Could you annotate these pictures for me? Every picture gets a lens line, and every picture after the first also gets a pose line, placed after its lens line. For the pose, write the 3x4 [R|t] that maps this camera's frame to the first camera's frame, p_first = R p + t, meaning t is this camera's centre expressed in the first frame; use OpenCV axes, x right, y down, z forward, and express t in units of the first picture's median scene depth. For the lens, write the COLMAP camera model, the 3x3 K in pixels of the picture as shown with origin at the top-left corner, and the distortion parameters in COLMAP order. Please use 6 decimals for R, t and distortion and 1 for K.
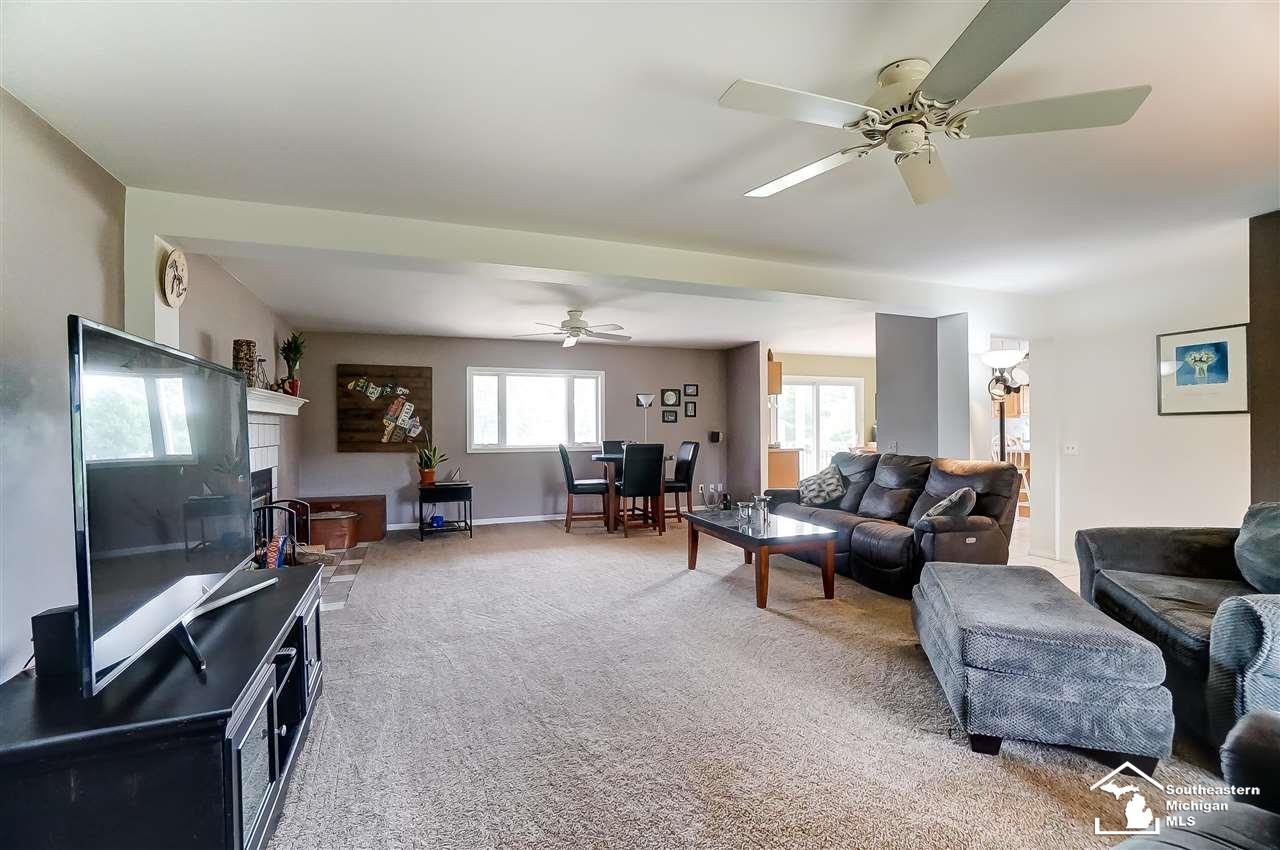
lens RADIAL K [[572.7, 0, 626.3], [0, 572.7, 428.3], [0, 0, 1]] dist [-0.035196, 0.001083]
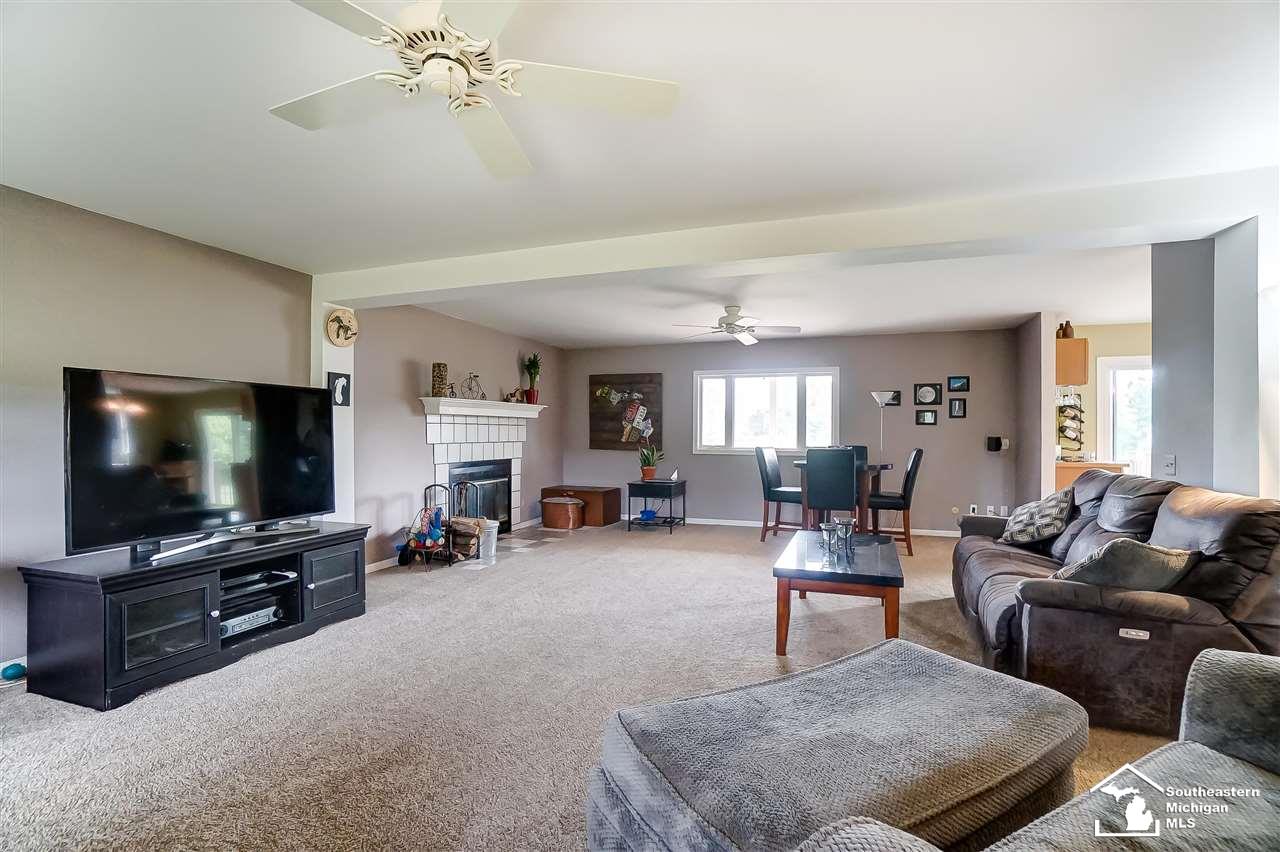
lens RADIAL K [[572.7, 0, 626.3], [0, 572.7, 429.3], [0, 0, 1]] dist [-0.035196, 0.001083]
pose [[0.761732, 0.006739, -0.647858, 0.320283], [-0.009267, 0.999957, -0.000495, 0.000518], [0.647827, 0.006381, 0.761761, 0.133249]]
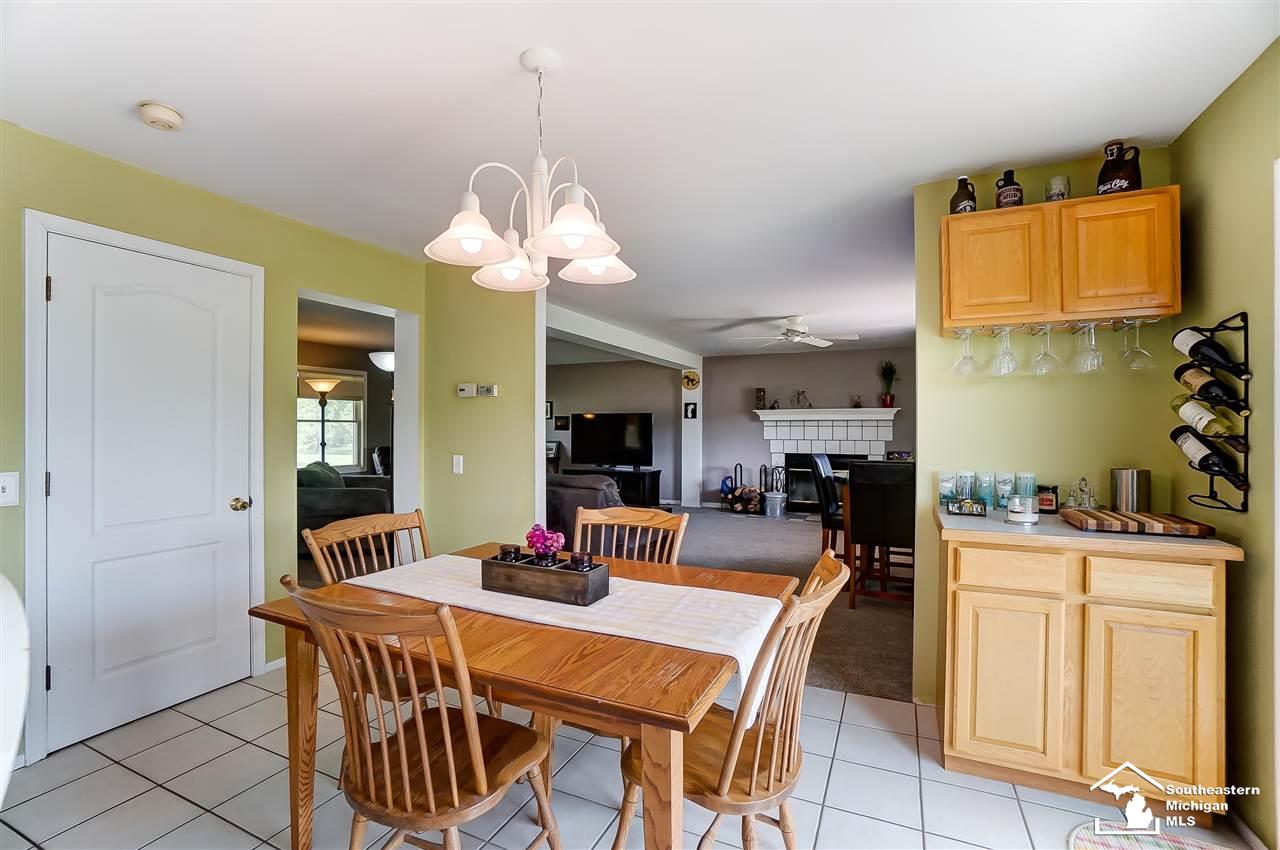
lens RADIAL K [[572.7, 0, 626.3], [0, 572.7, 428.3], [0, 0, 1]] dist [-0.035196, 0.001083]
pose [[-0.706599, 0.004696, -0.707598, 0.694690], [-0.000053, 0.999978, 0.006689, -0.009689], [0.707614, 0.004764, -0.706583, 1.225069]]
